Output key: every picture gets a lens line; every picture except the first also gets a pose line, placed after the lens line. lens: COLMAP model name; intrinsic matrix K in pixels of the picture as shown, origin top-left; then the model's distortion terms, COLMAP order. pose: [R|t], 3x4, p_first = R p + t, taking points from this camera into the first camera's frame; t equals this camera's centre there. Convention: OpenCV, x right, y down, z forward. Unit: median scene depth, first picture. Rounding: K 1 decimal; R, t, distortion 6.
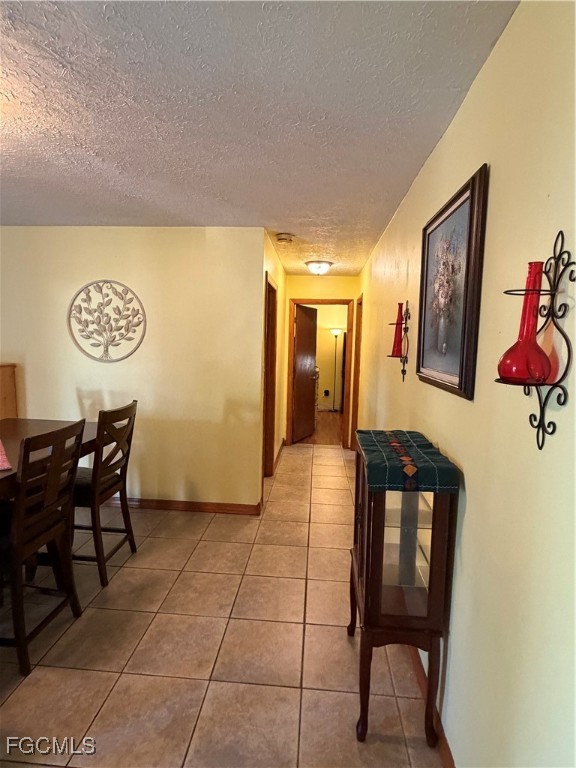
lens RADIAL K [[402.1, 0, 288.0], [0, 402.1, 384.0], [0, 0, 1]] dist [-0.002798, -0.000370]
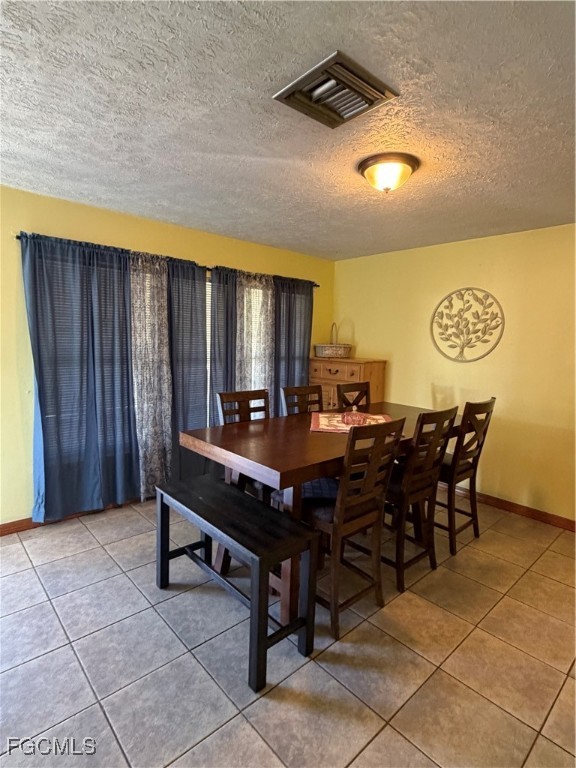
lens RADIAL K [[402.1, 0, 288.0], [0, 402.1, 384.0], [0, 0, 1]] dist [-0.002798, -0.000370]
pose [[0.726067, 0.078203, -0.683163, -0.038078], [-0.087498, 0.995943, 0.021015, 0.024239], [0.682035, 0.044517, 0.729964, -0.130290]]
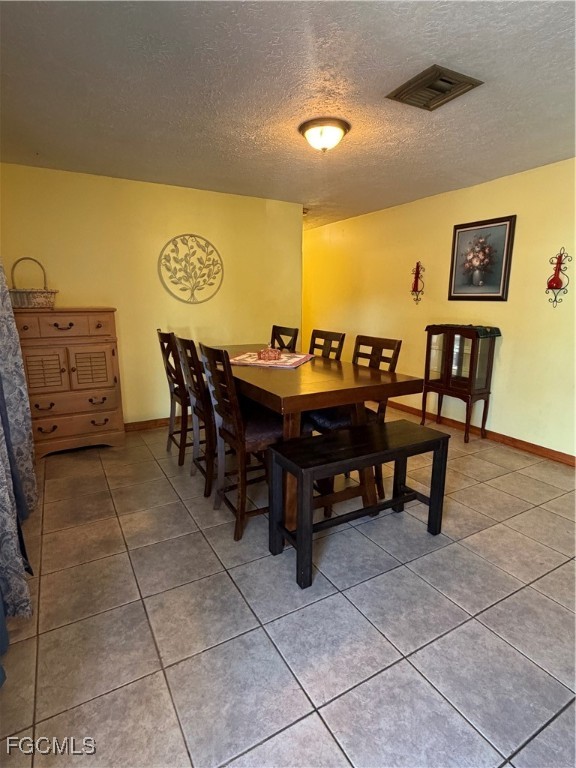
lens RADIAL K [[402.1, 0, 288.0], [0, 402.1, 384.0], [0, 0, 1]] dist [-0.002798, -0.000370]
pose [[0.827535, -0.133908, 0.545211, -0.928387], [0.075476, 0.988858, 0.128312, 0.052948], [-0.556318, -0.065032, 0.828421, -0.191742]]
